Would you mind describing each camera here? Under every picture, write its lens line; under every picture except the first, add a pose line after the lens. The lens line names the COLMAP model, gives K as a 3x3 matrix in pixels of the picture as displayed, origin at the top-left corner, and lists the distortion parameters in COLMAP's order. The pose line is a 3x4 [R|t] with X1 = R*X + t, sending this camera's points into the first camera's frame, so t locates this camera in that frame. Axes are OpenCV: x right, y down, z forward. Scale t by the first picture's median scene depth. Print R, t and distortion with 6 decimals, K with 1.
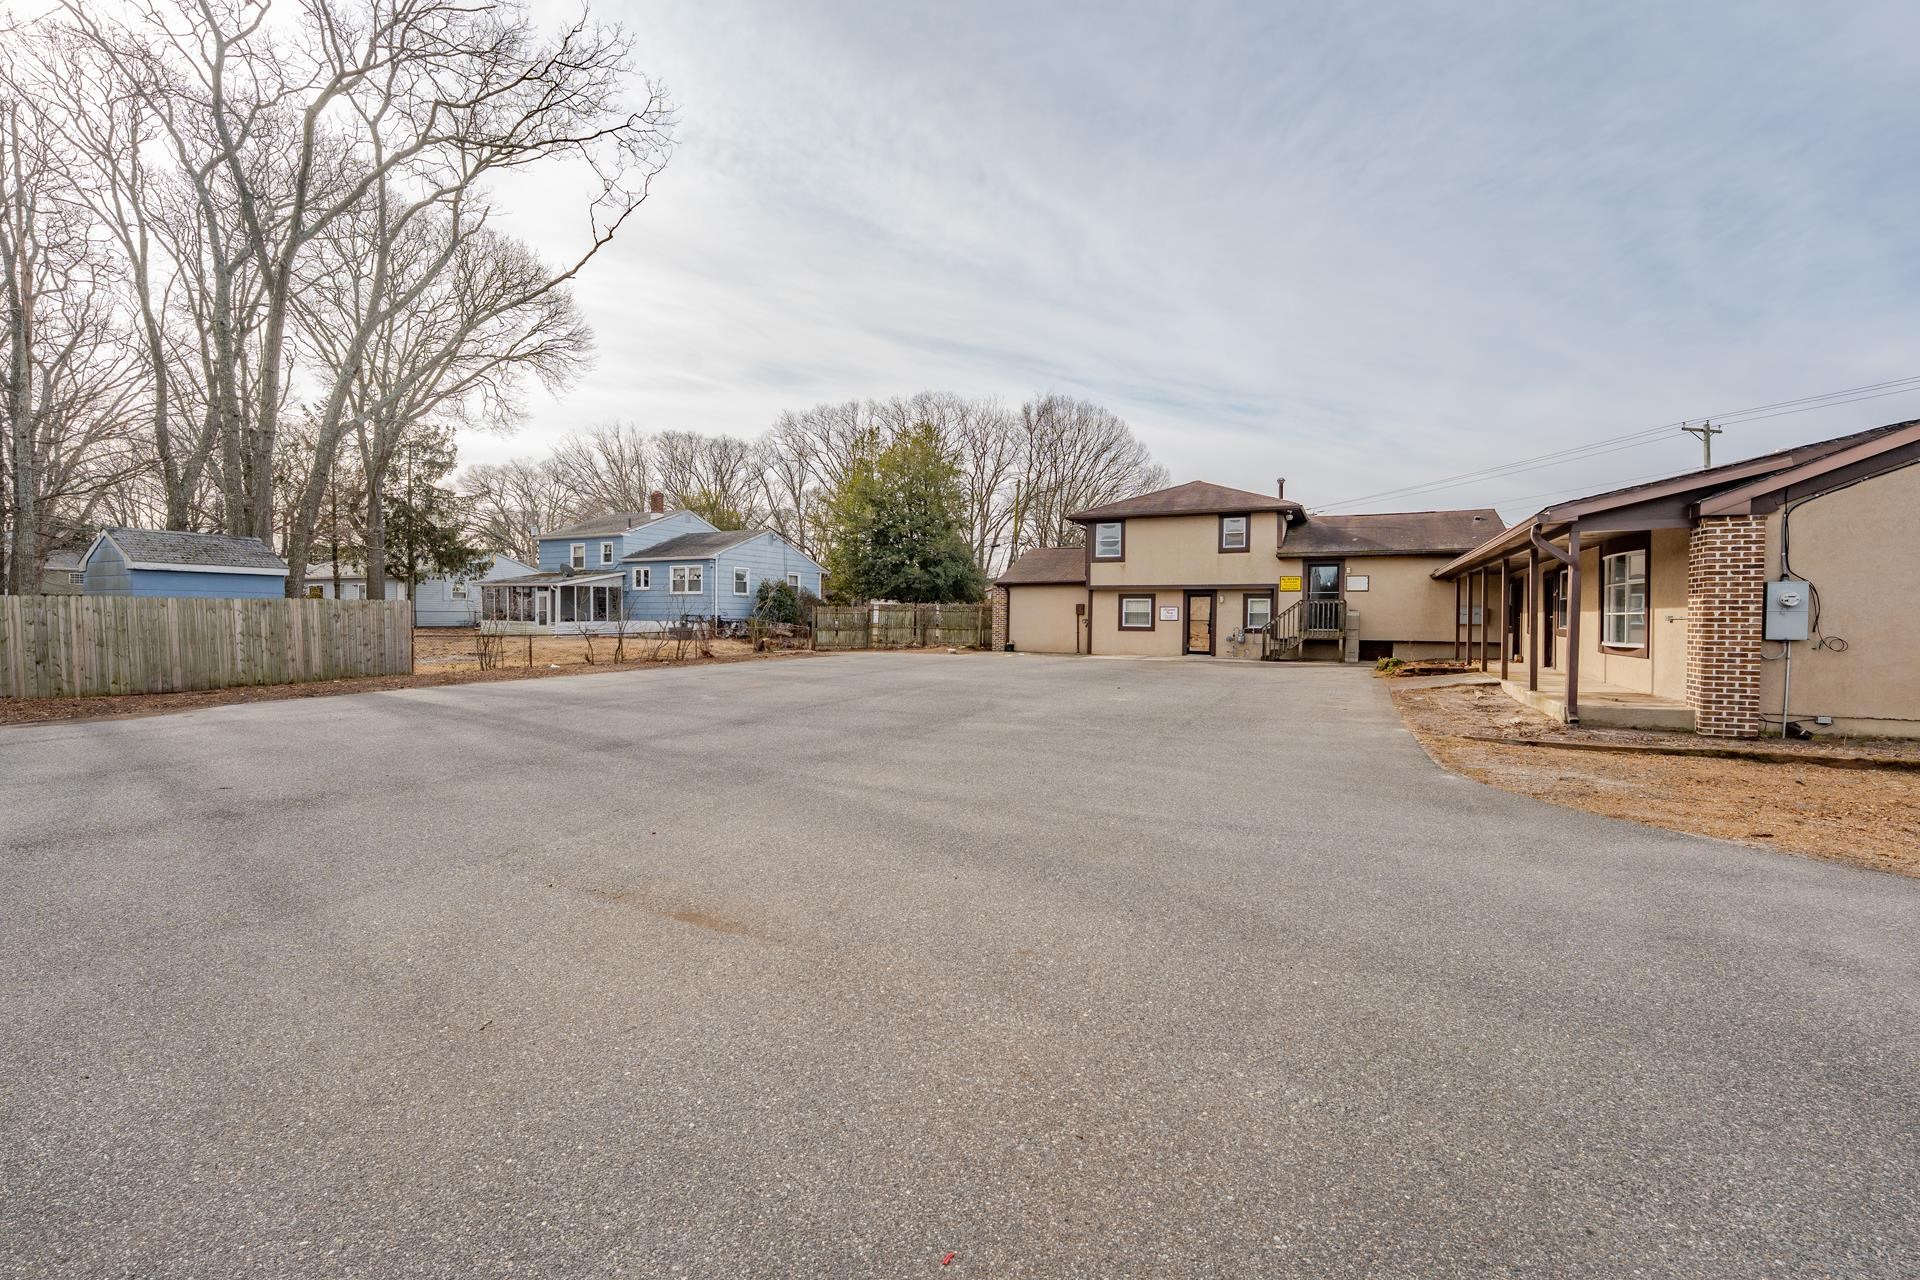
lens RADIAL K [[778.9, 0, 960.0], [0, 778.9, 640.0], [0, 0, 1]] dist [-0.033663, 0.005413]
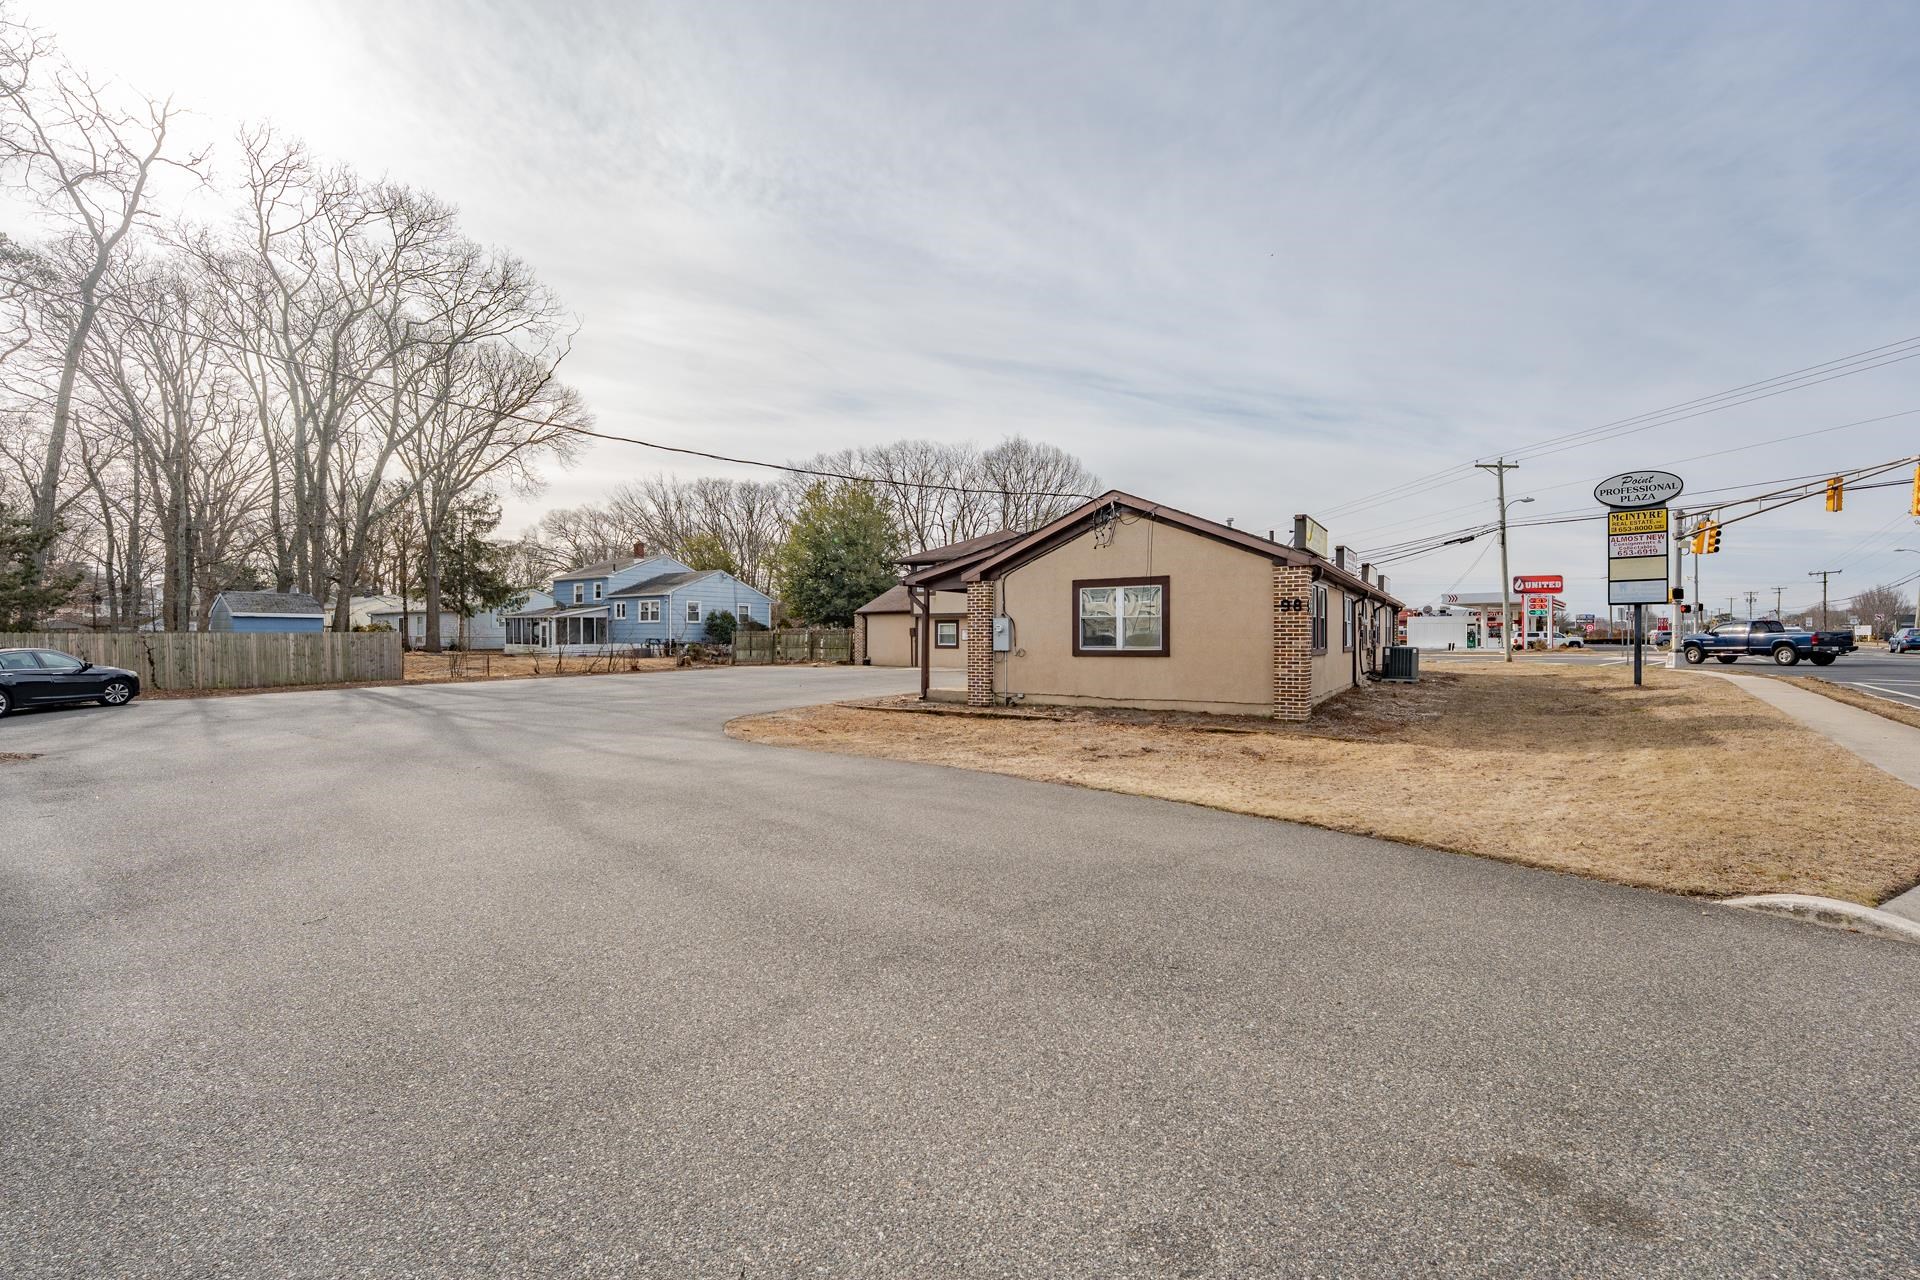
lens RADIAL K [[803.8, 0, 960.0], [0, 803.8, 640.0], [0, 0, 1]] dist [0.002095, 0.000151]
pose [[0.989161, -0.008926, -0.146563, 0.359114], [0.005389, 0.999685, -0.024510, 0.005821], [0.146735, 0.023454, 0.988898, -0.253252]]
